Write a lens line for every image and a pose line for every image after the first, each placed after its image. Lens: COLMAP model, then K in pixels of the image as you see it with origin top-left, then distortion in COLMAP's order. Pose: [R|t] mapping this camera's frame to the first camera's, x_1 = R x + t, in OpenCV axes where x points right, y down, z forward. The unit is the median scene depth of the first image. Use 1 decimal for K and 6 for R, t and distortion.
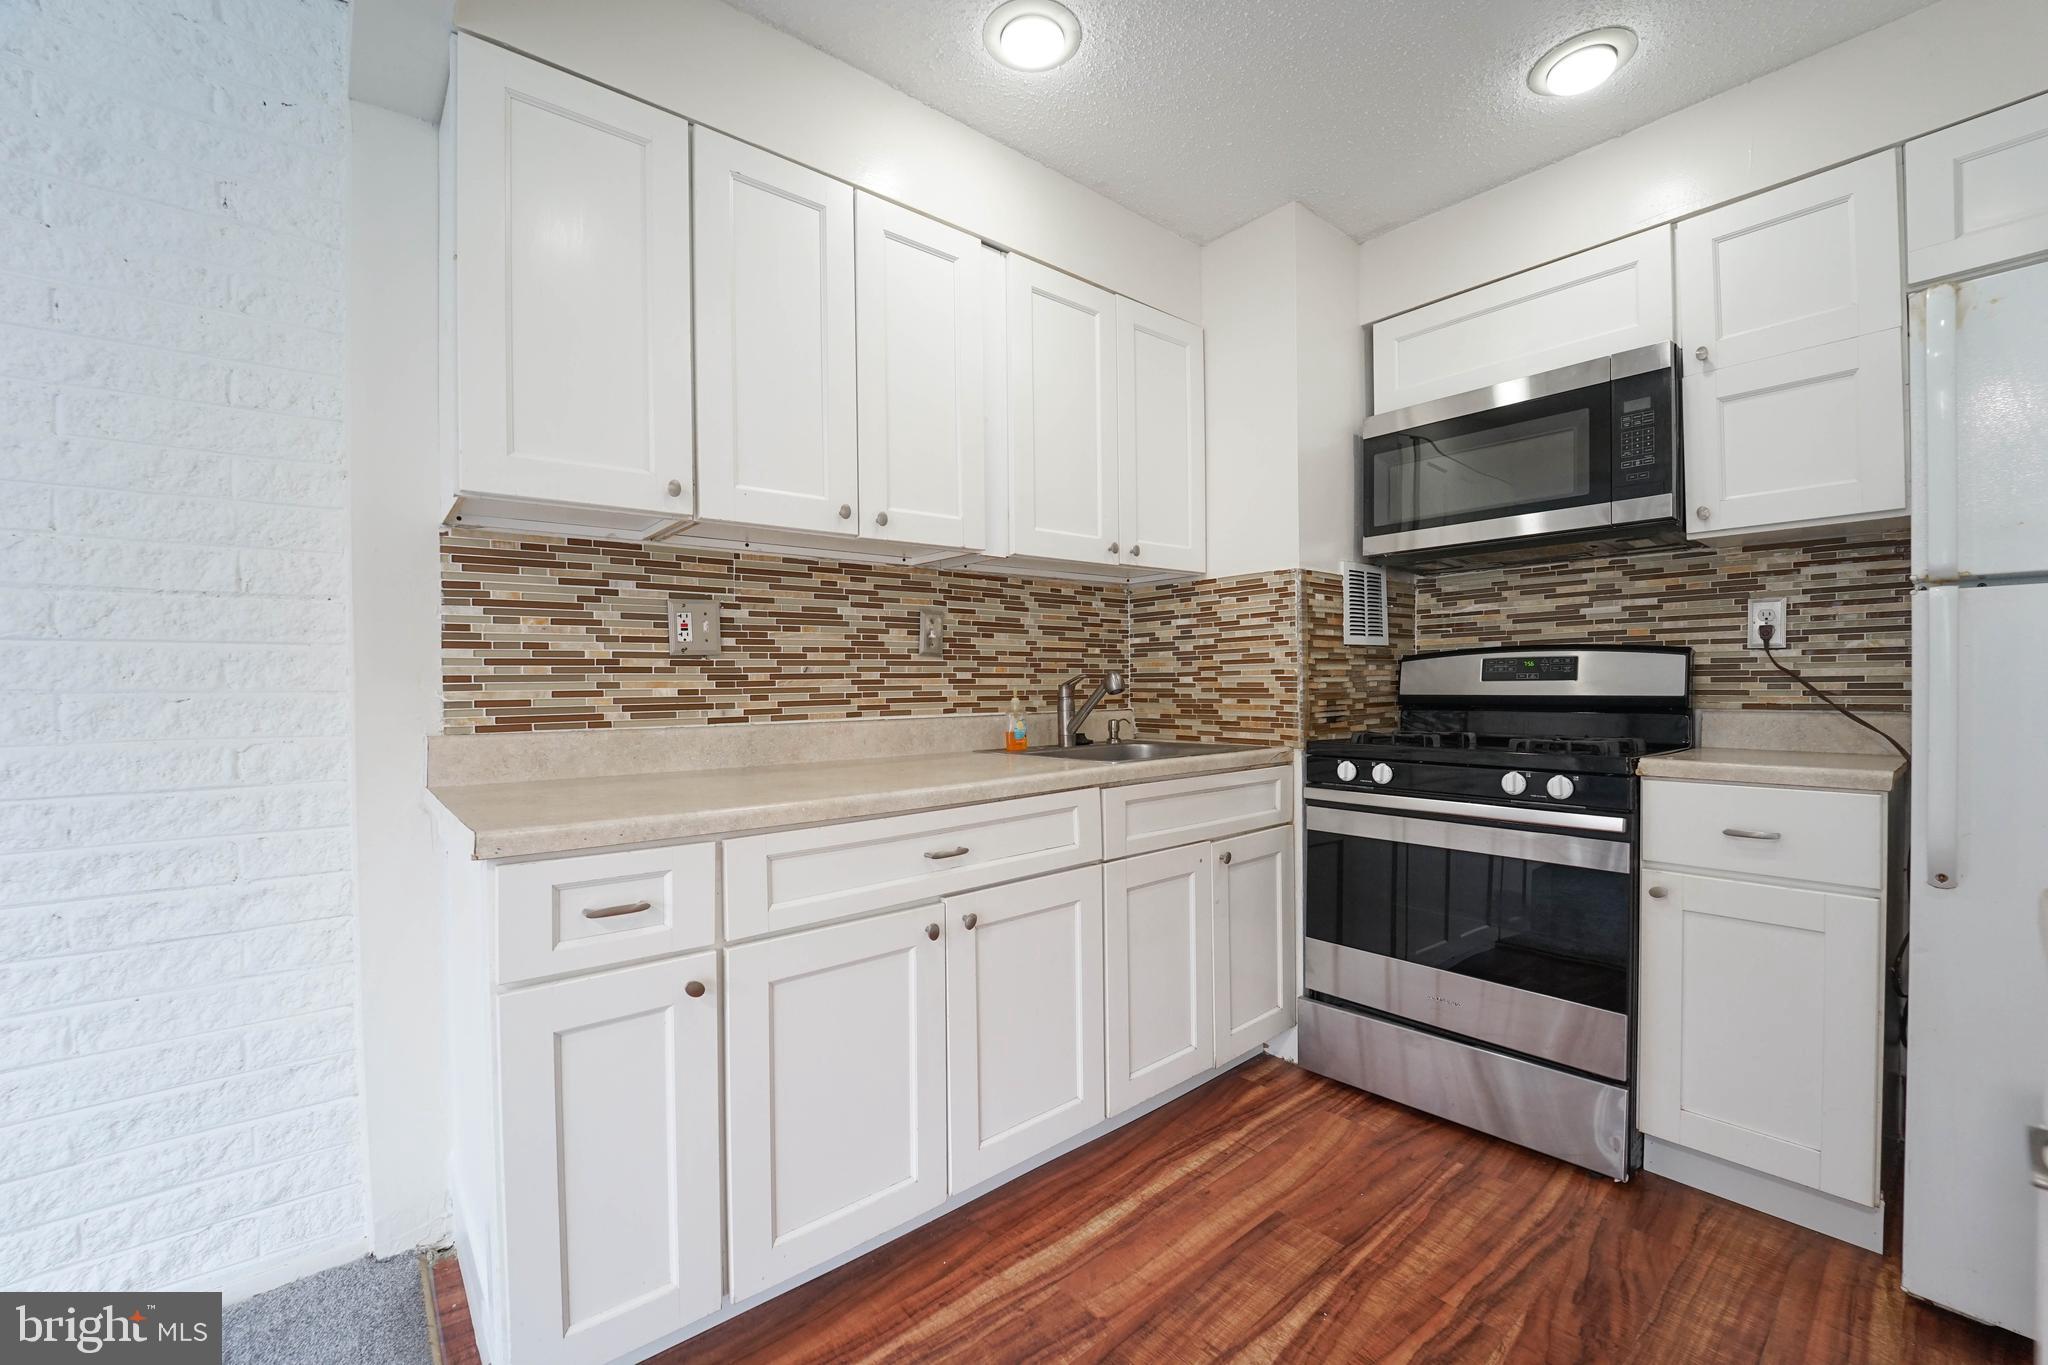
lens RADIAL K [[824.9, 0, 1014.4], [0, 824.9, 687.2], [0, 0, 1]] dist [-0.020749, -0.000683]
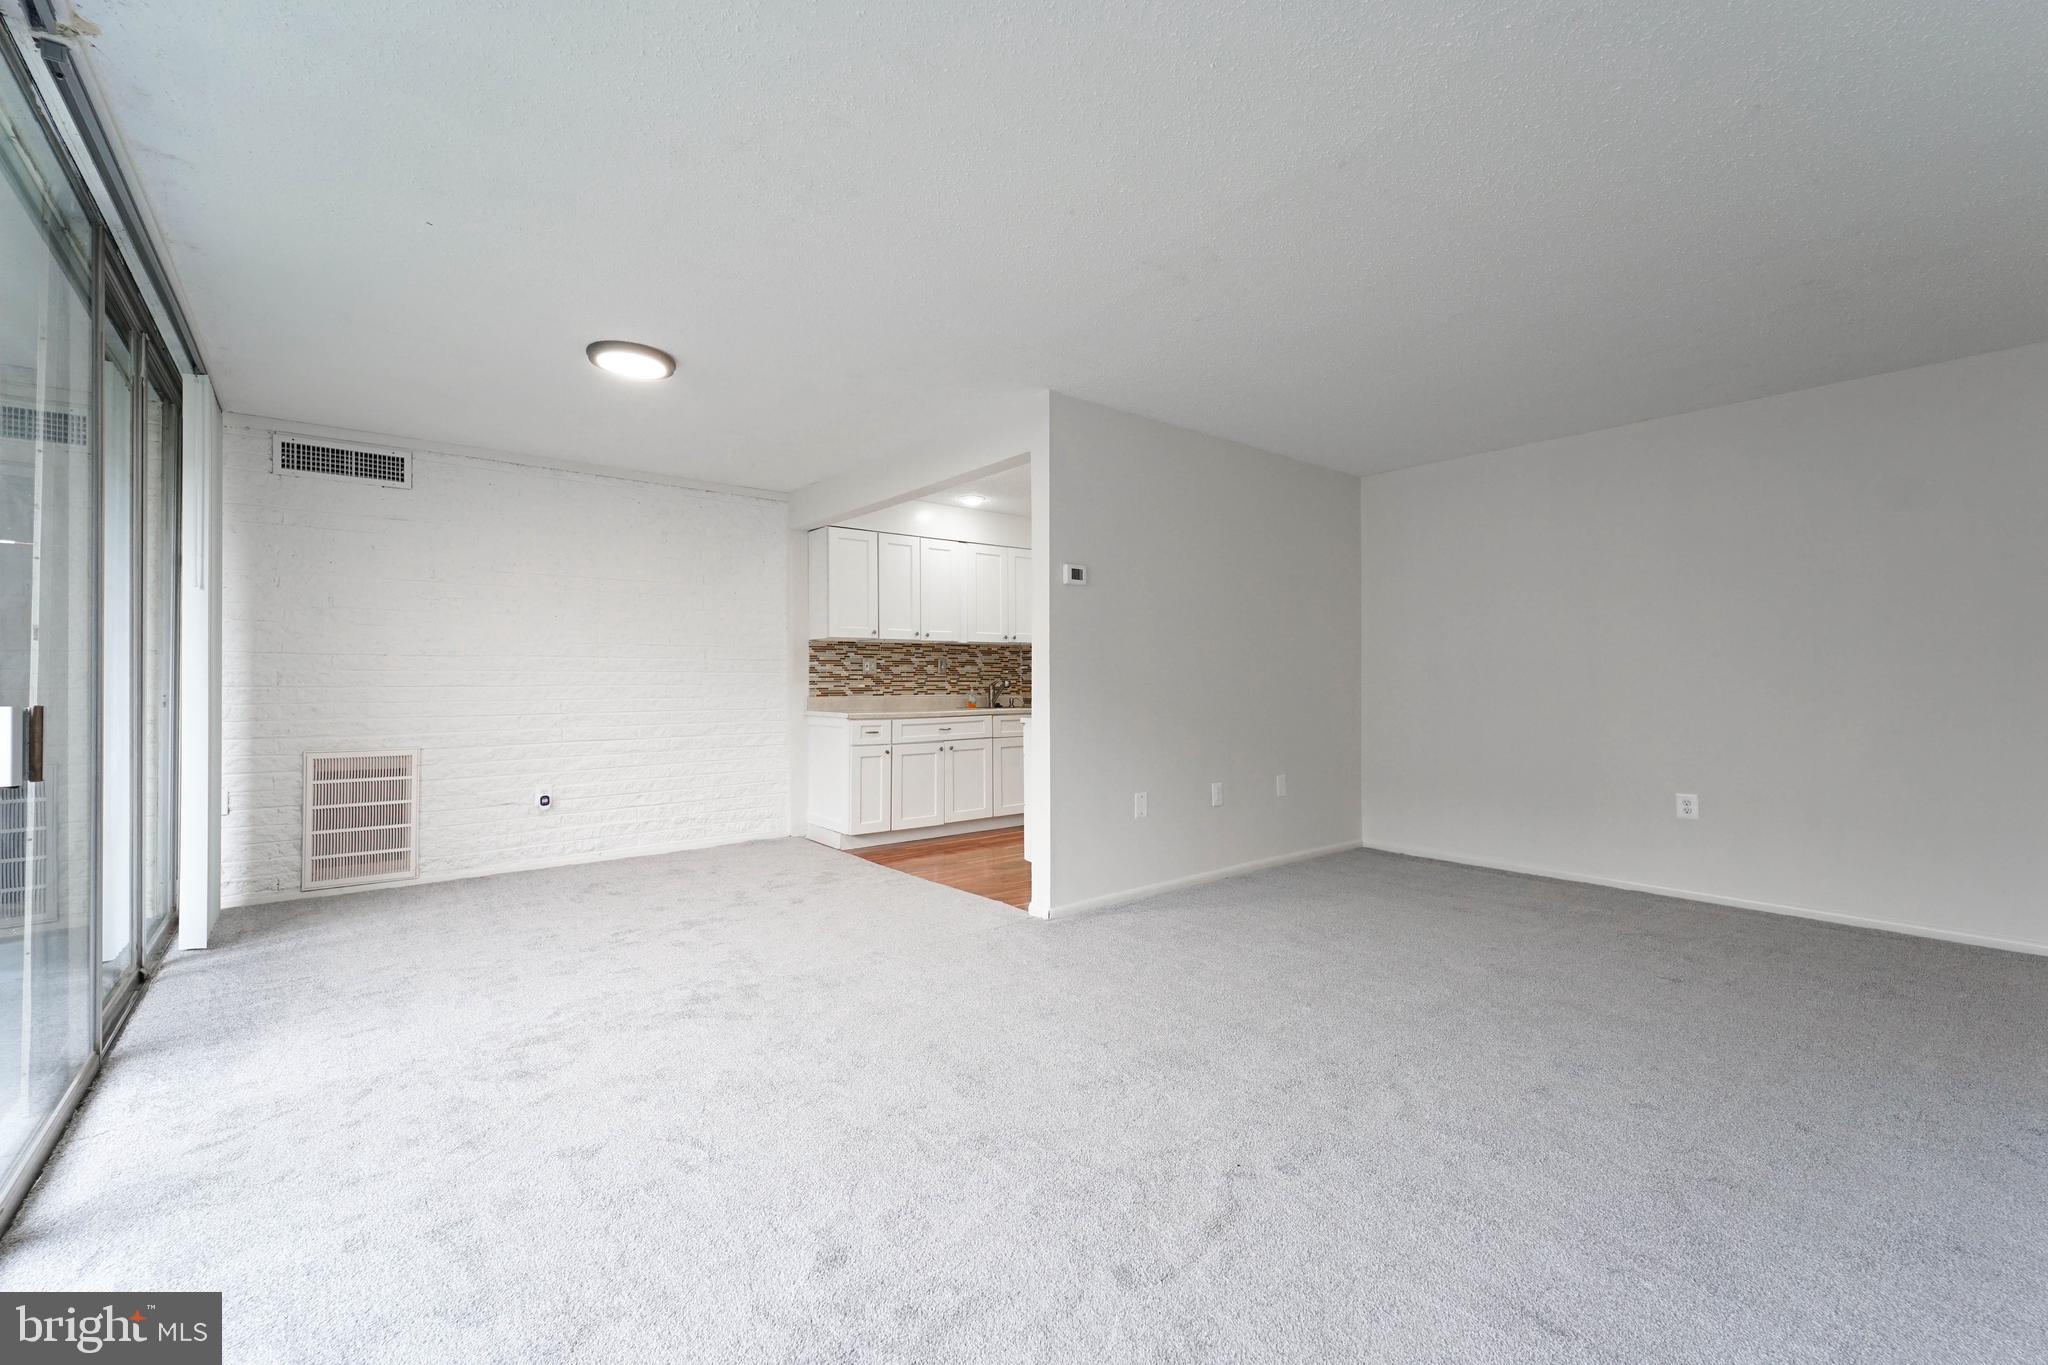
lens RADIAL K [[824.9, 0, 1025.2], [0, 824.9, 678.0], [0, 0, 1]] dist [-0.020749, -0.000683]
pose [[0.999945, 0.007022, -0.007806, 0.252468], [-0.007114, 0.999905, -0.011828, 0.008444], [0.007722, 0.011883, 0.999900, -2.235745]]
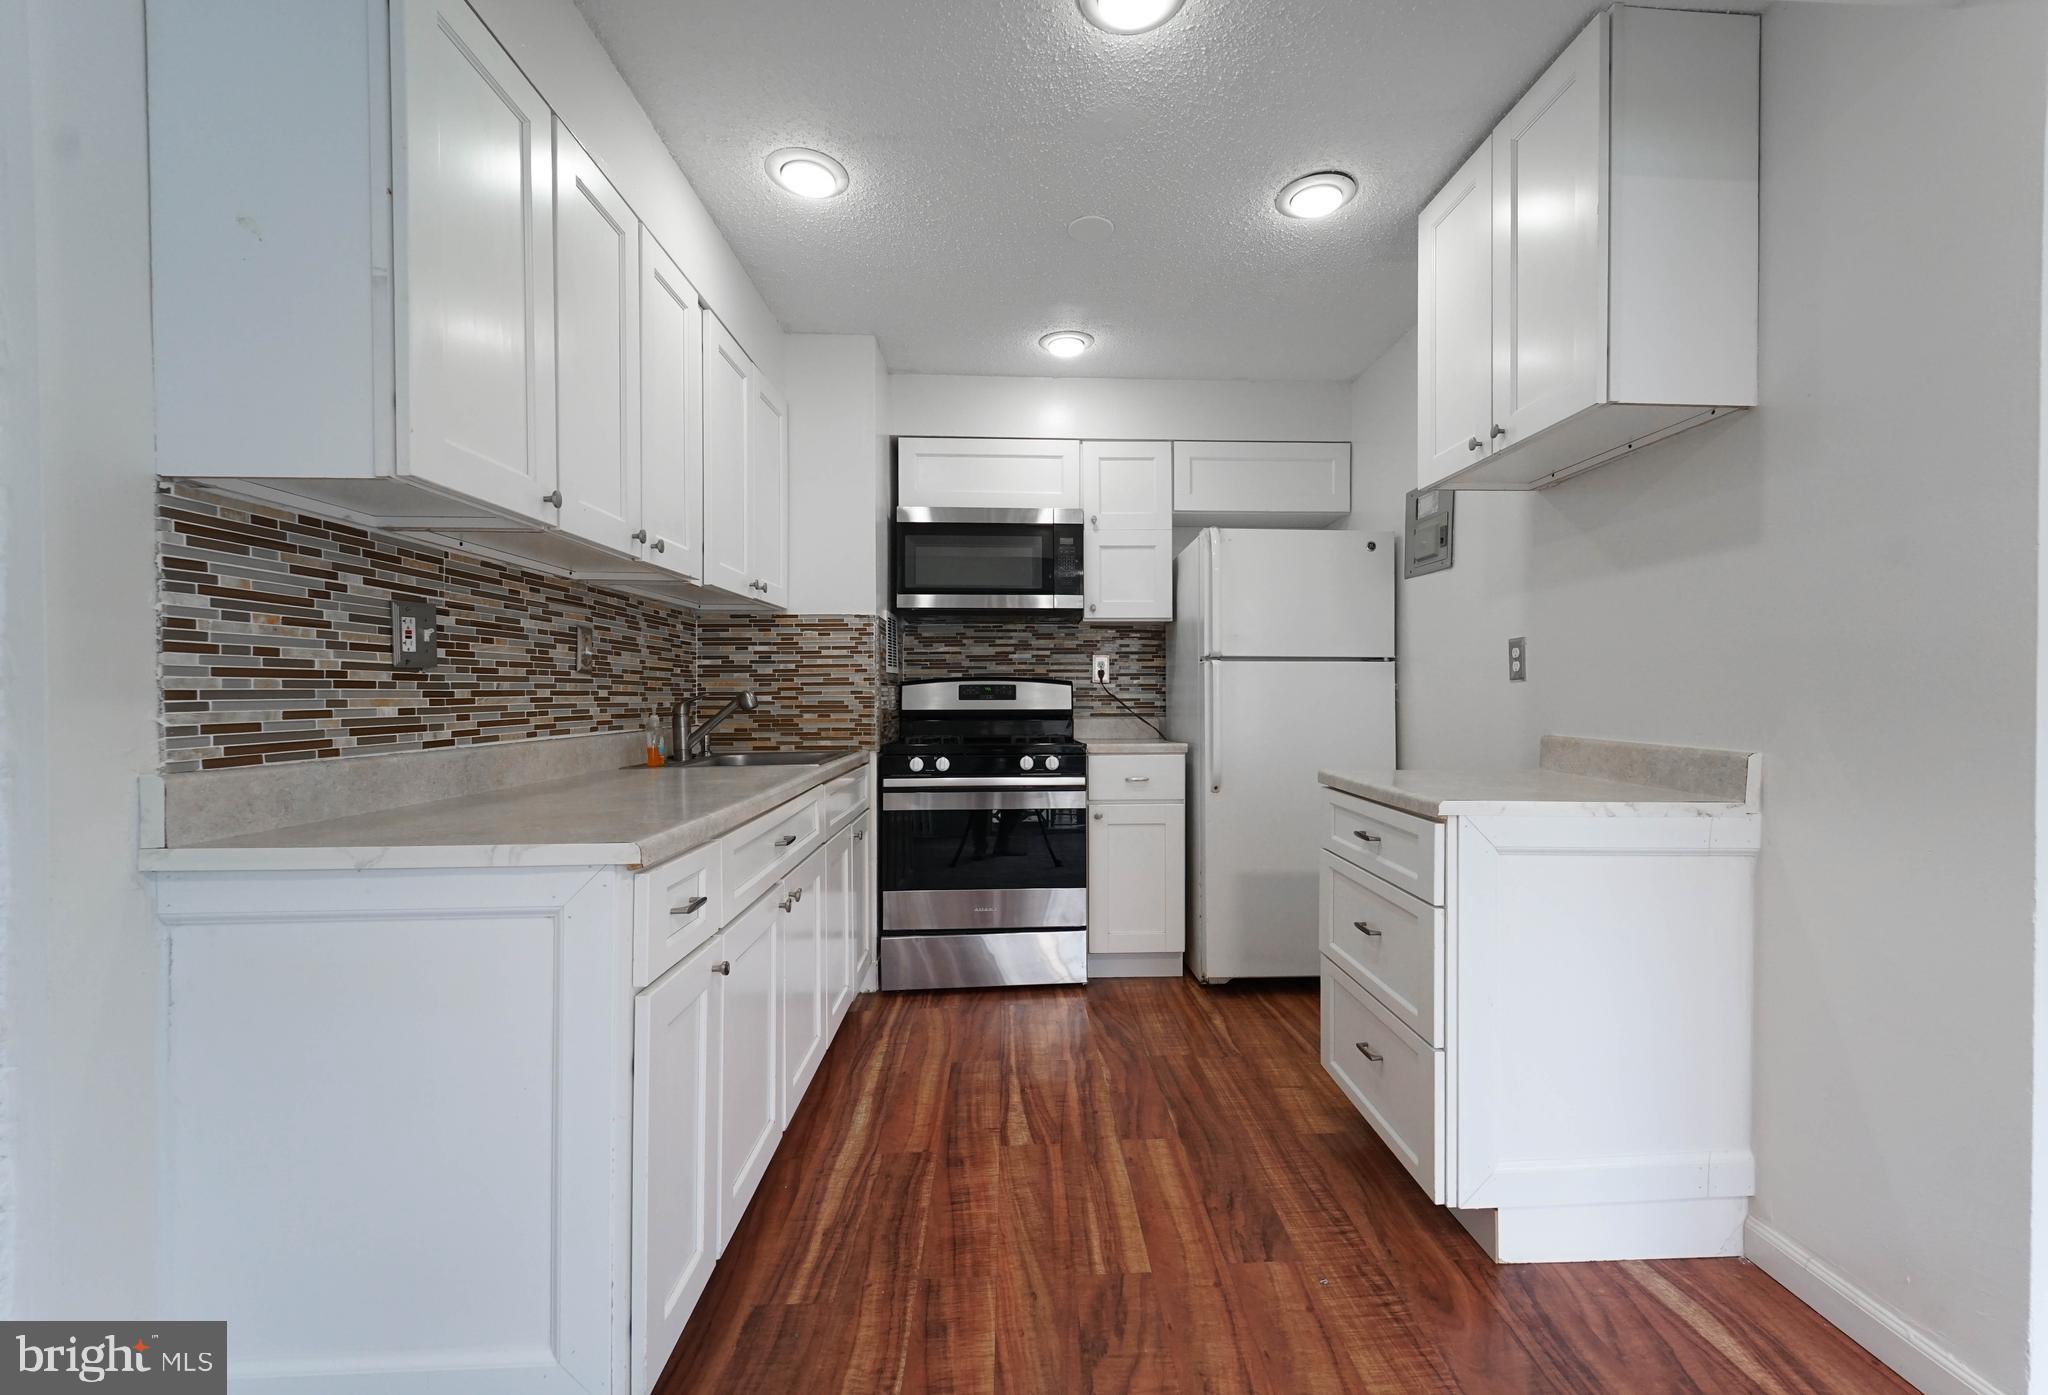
lens RADIAL K [[833.5, 0, 1035.4], [0, 833.5, 693.7], [0, 0, 1]] dist [0.003998, -0.000018]
pose [[0.613949, 0.008790, 0.789297, -0.661324], [0.000796, 0.999931, -0.011756, -0.001629], [-0.789346, 0.007846, 0.613899, -0.035374]]
